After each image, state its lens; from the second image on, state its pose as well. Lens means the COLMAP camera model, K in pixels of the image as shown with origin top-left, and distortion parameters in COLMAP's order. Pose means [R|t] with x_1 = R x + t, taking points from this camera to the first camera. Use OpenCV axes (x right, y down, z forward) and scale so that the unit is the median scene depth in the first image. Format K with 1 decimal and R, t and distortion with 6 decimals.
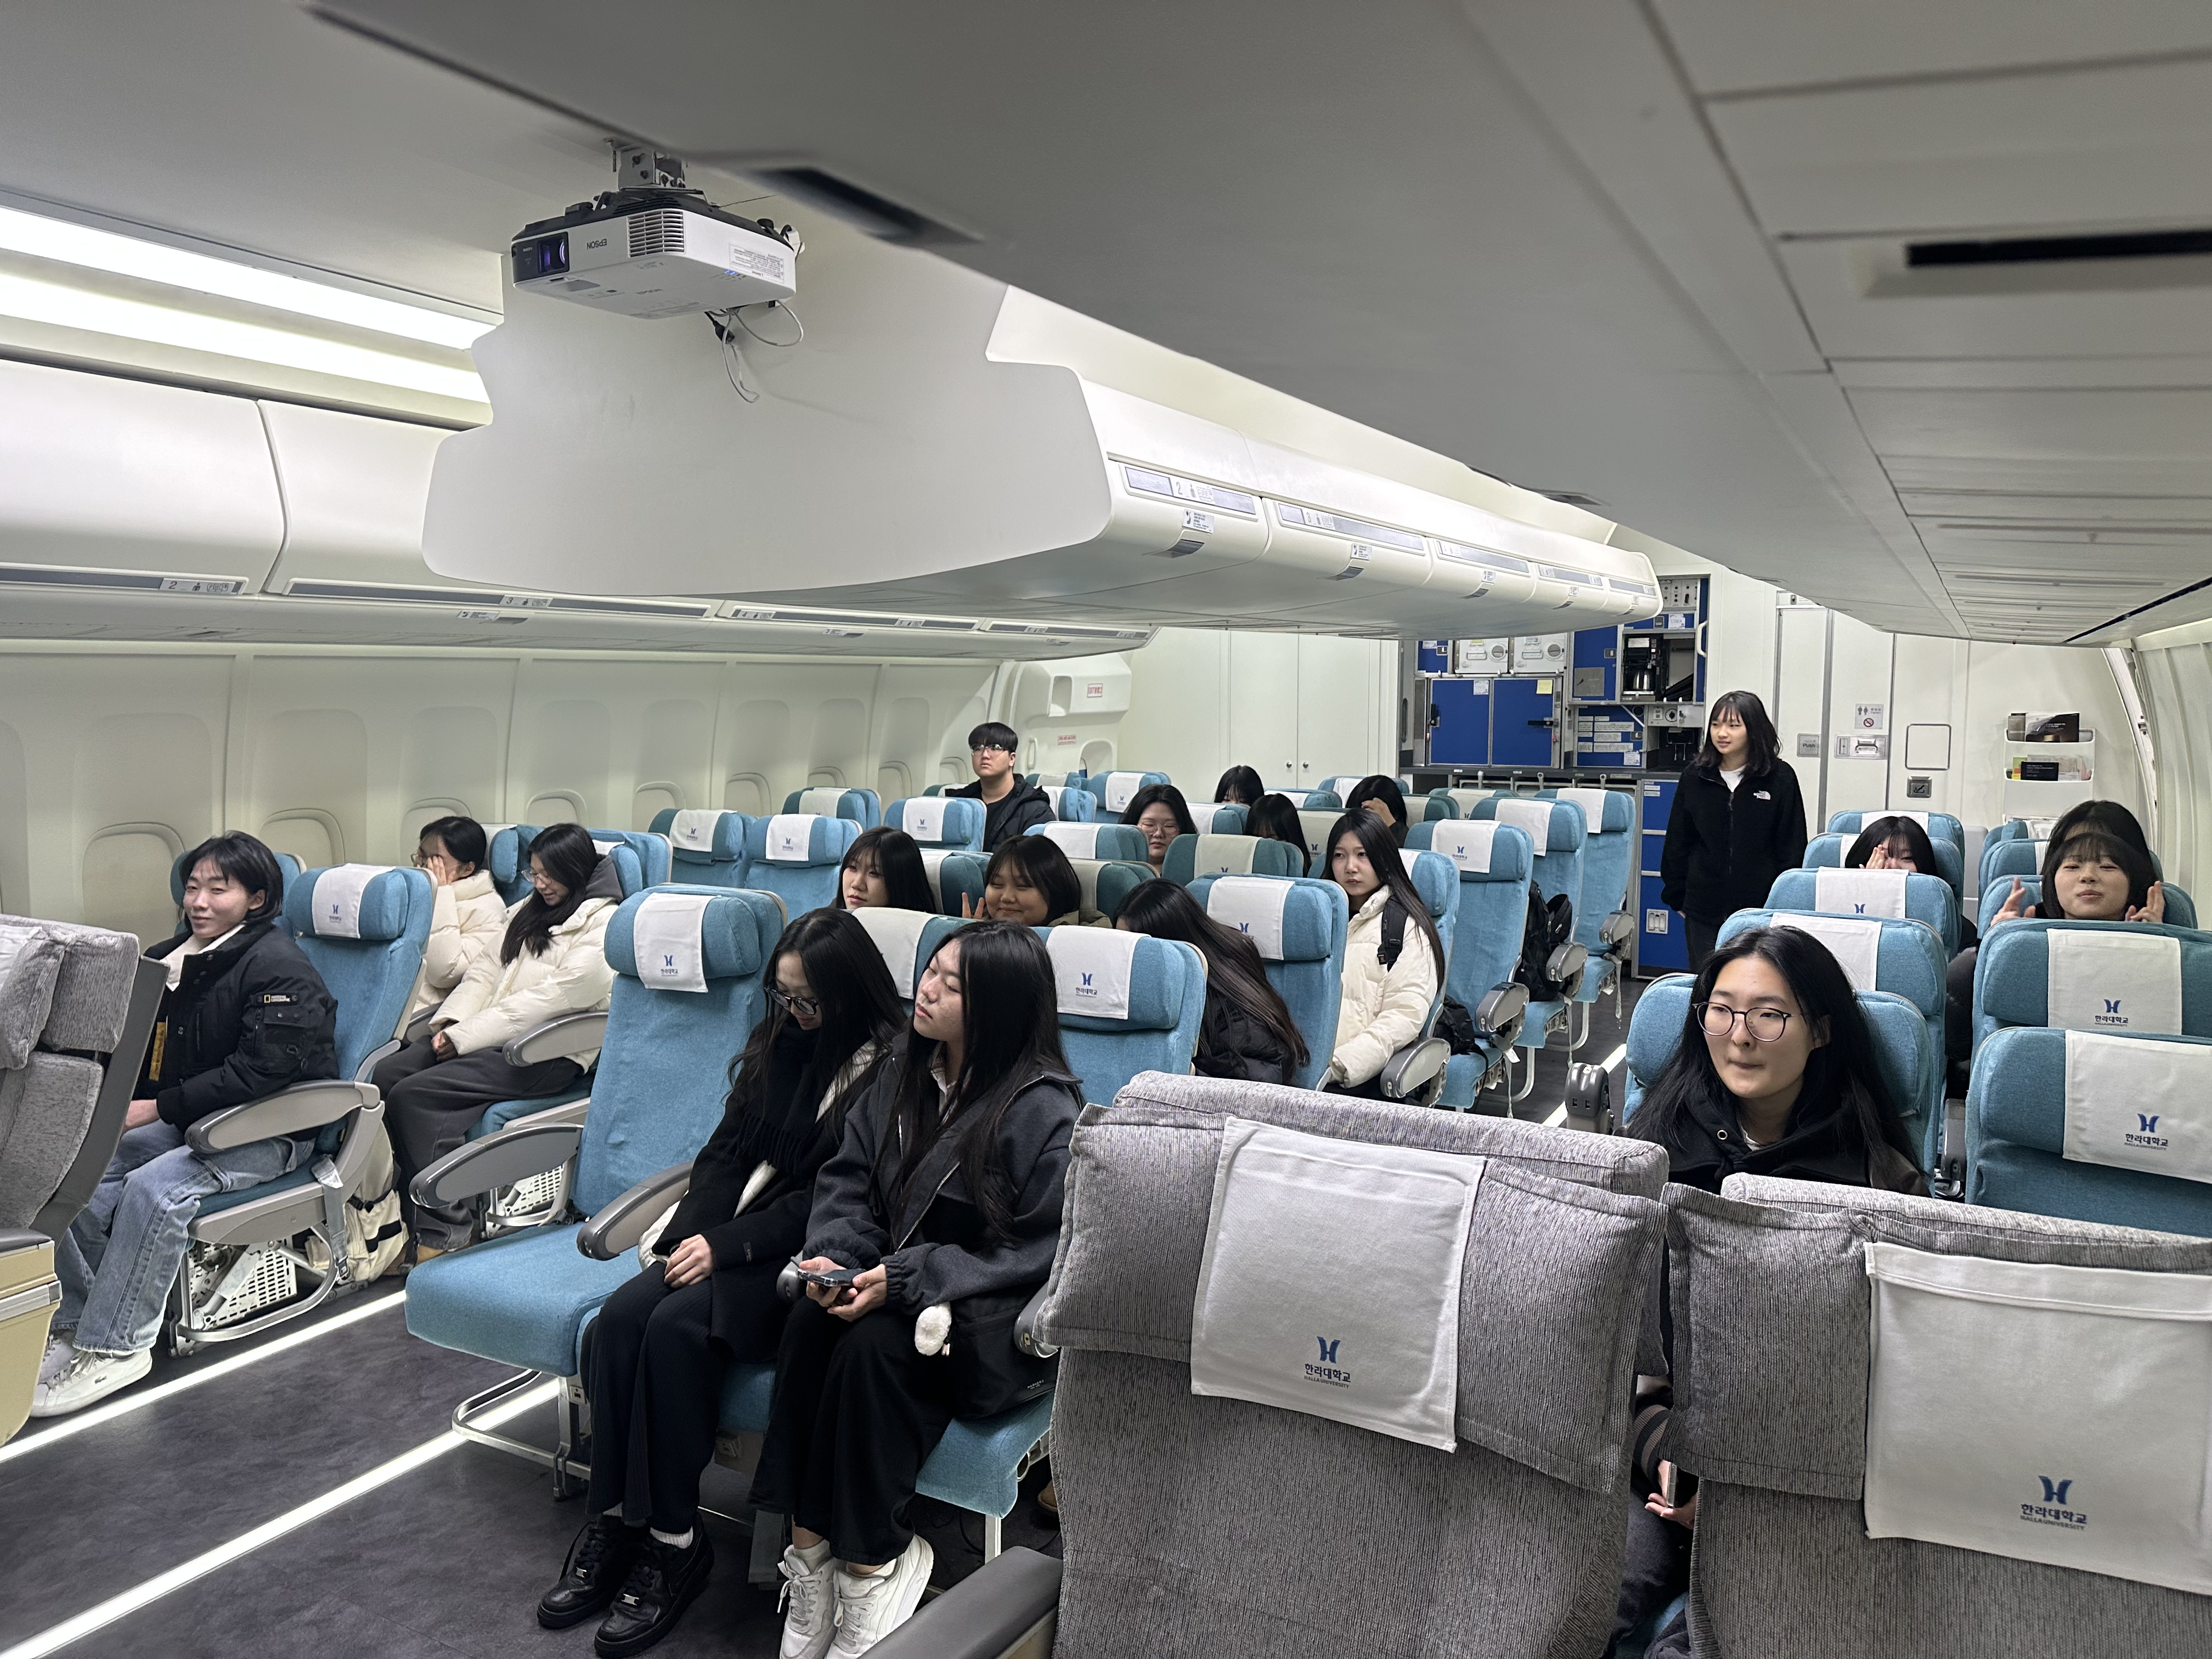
lens RADIAL K [[1584.9, 0, 1110.6], [0, 1584.9, 864.3], [0, 0, 1]] dist [0.116713, -0.228111]
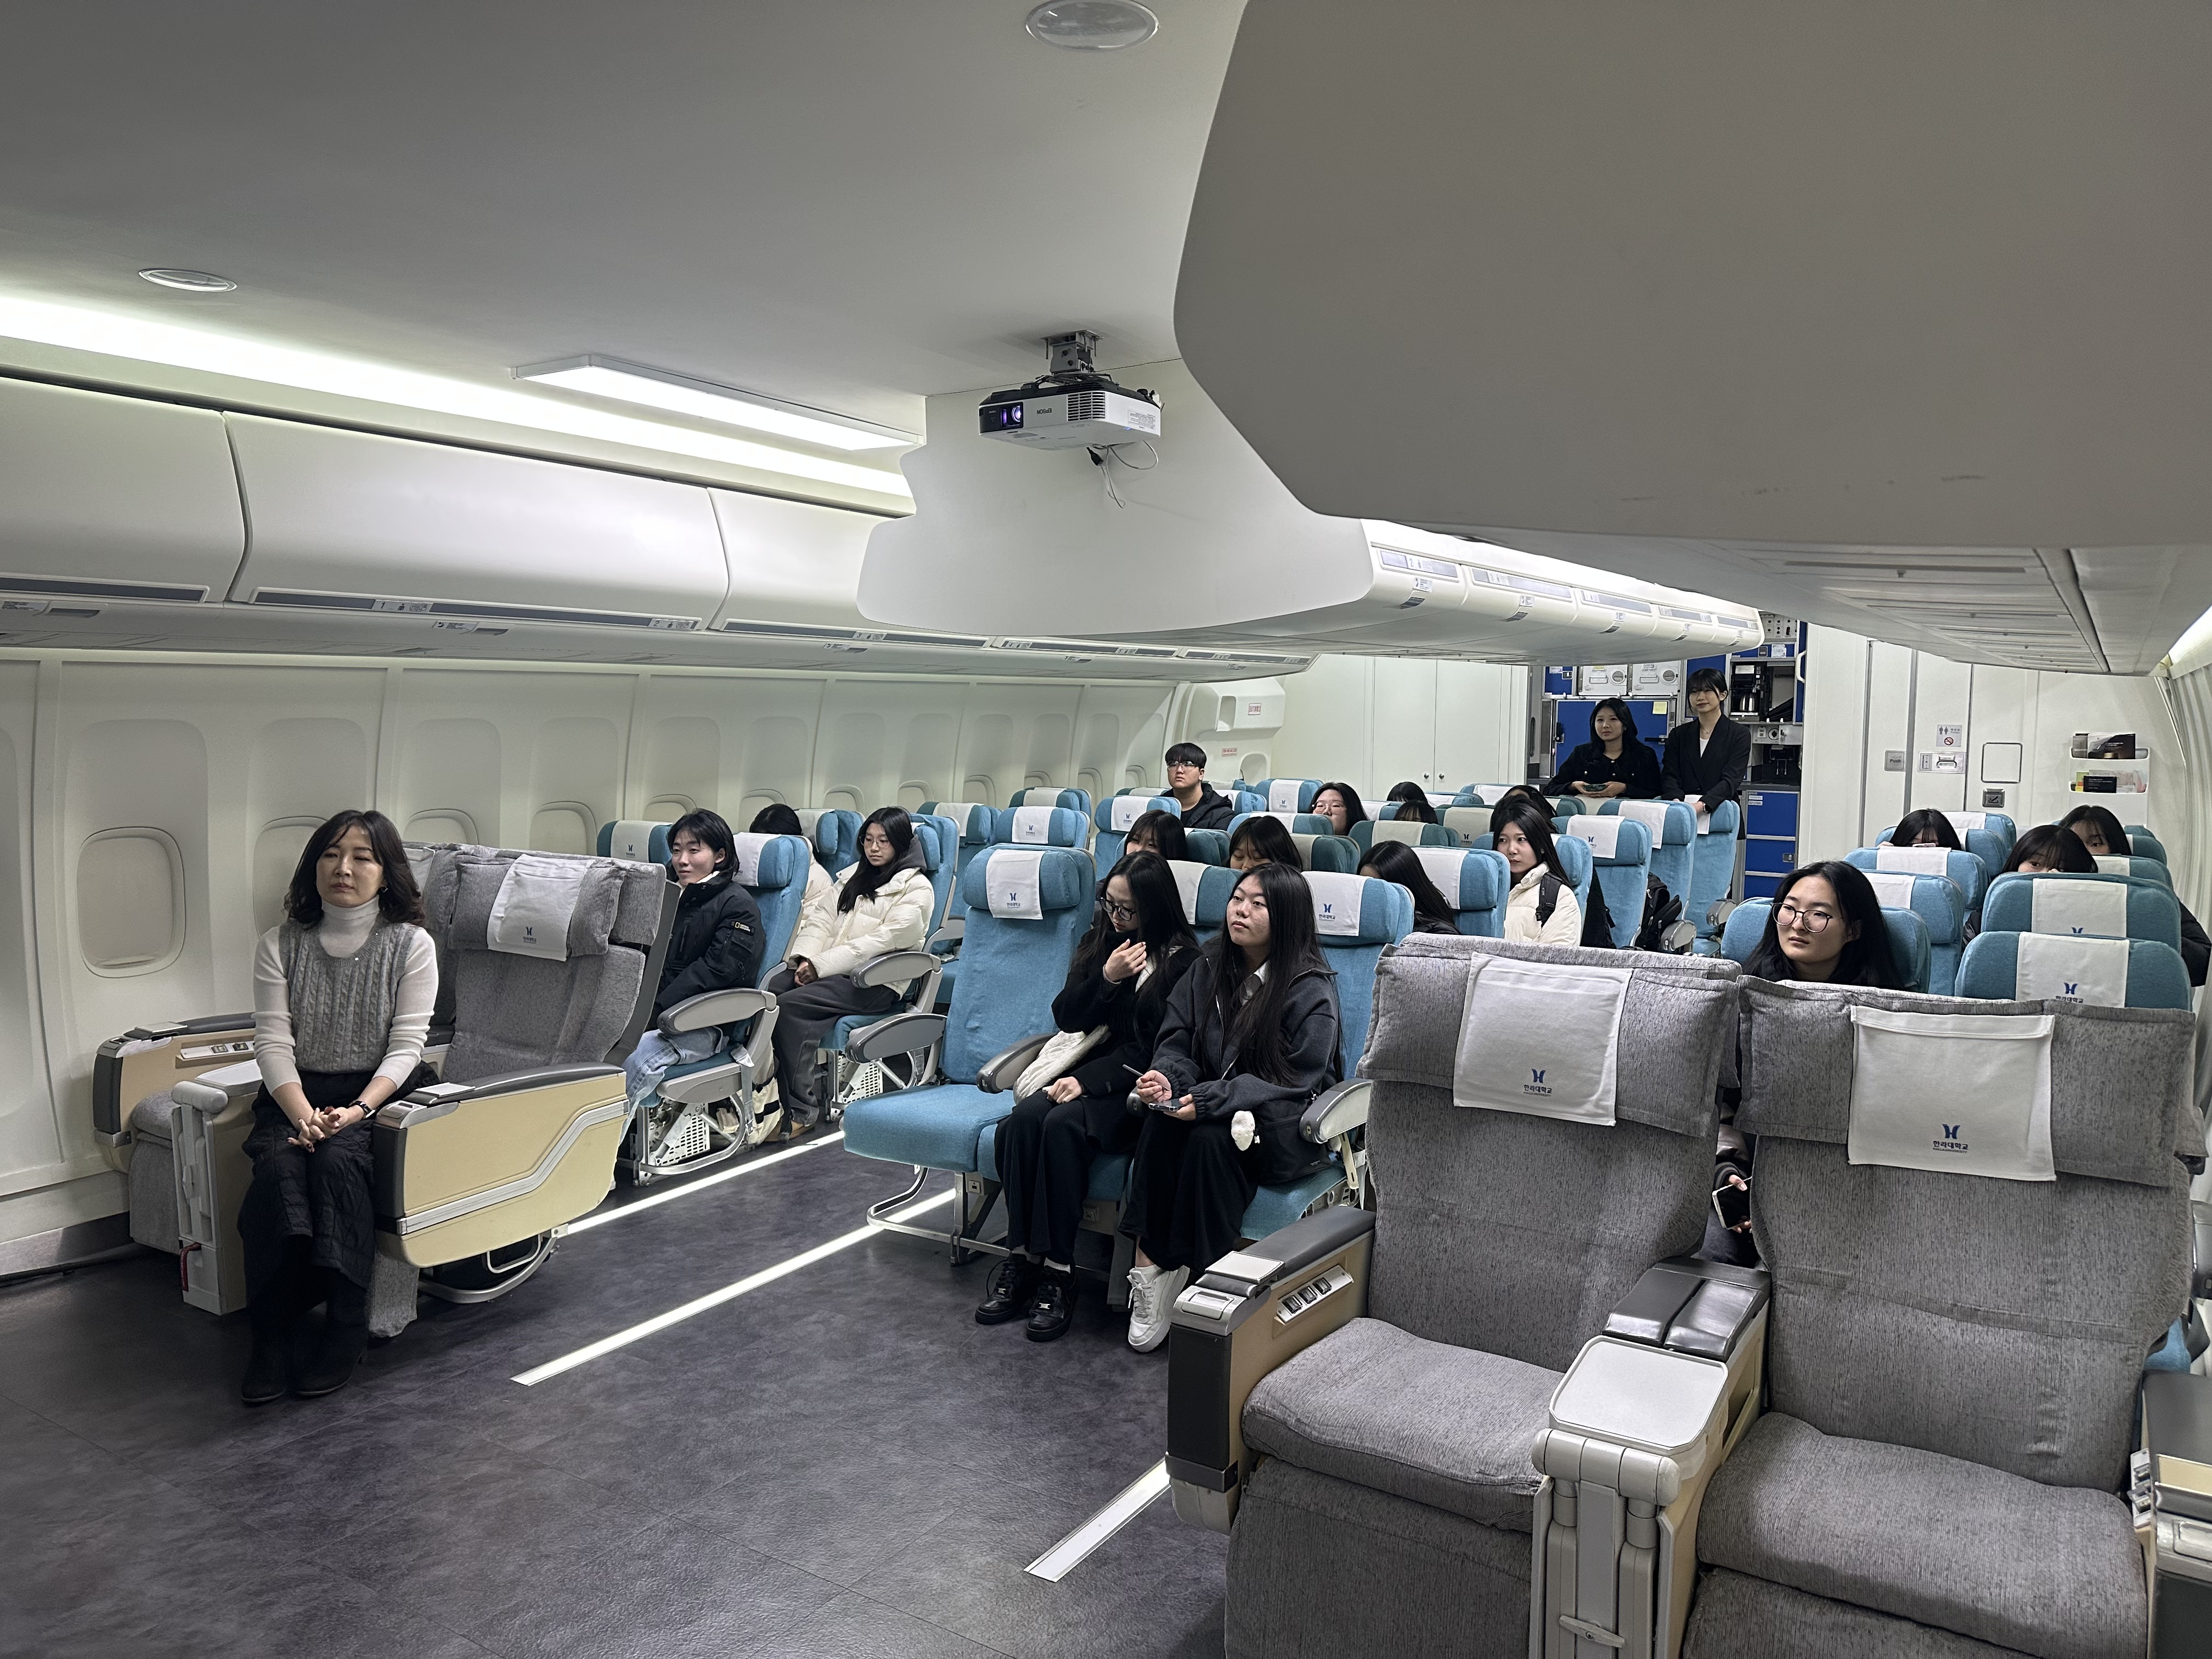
lens RADIAL K [[1584.9, 0, 1110.6], [0, 1584.9, 864.3], [0, 0, 1]] dist [0.116713, -0.228111]
pose [[0.998029, 0.012839, -0.061426, -0.101713], [-0.013744, 0.999803, -0.014336, 0.047667], [0.061230, 0.015152, 0.998009, -0.346094]]
